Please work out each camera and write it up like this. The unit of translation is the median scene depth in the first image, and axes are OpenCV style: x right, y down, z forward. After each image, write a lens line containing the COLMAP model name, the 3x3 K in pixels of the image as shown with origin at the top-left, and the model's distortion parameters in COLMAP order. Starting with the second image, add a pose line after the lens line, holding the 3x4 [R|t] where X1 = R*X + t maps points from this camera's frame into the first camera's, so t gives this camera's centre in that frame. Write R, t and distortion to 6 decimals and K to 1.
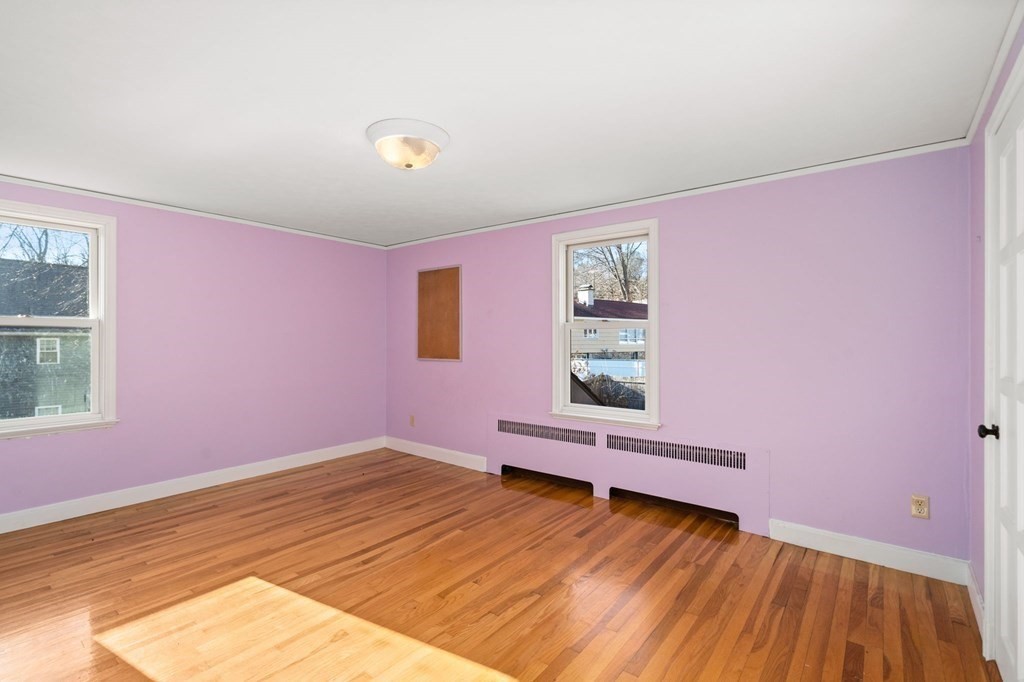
lens RADIAL K [[473.1, 0, 506.3], [0, 473.1, 340.1], [0, 0, 1]] dist [0.002303, 0.000308]
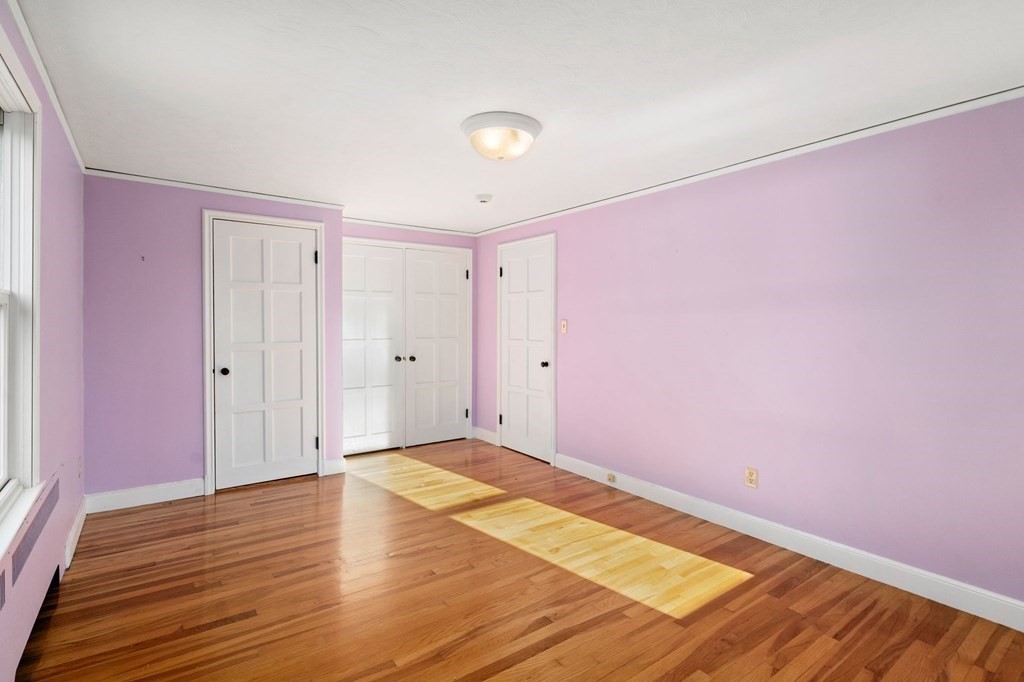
lens RADIAL K [[495.6, 0, 513.4], [0, 495.6, 335.5], [0, 0, 1]] dist [-0.000355, -0.000024]
pose [[-0.965262, -0.014634, 0.260875, -0.452909], [-0.007419, 0.999563, 0.028620, -0.016327], [-0.261180, 0.025690, -0.964948, 1.799978]]
